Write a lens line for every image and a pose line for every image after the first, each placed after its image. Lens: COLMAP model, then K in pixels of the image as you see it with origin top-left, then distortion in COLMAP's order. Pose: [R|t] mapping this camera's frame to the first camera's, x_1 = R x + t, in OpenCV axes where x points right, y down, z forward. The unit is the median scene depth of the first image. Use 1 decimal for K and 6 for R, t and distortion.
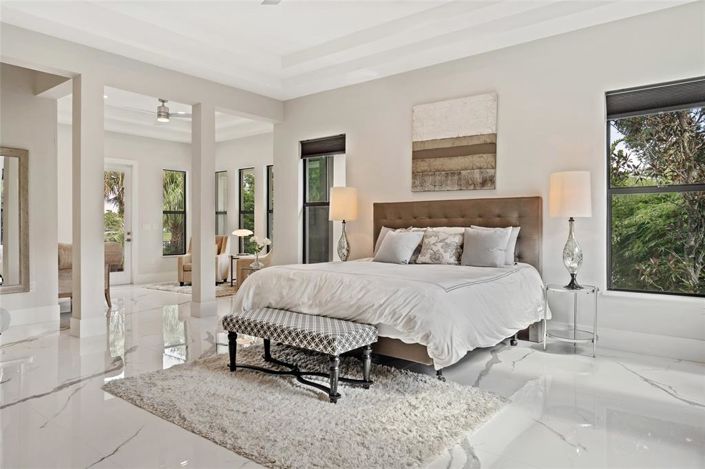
lens RADIAL K [[475.4, 0, 351.4], [0, 475.4, 238.9], [0, 0, 1]] dist [0.002032, 0.000004]
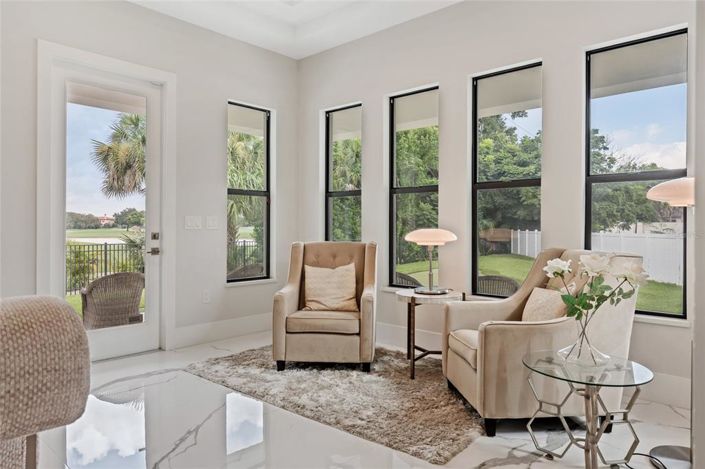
lens RADIAL K [[475.4, 0, 353.5], [0, 475.4, 228.4], [0, 0, 1]] dist [0.002032, 0.000004]
pose [[0.997290, 0.002707, -0.073515, -0.250846], [-0.003854, 0.999873, -0.015469, -0.012502], [0.073464, 0.015711, 0.997174, 0.570000]]
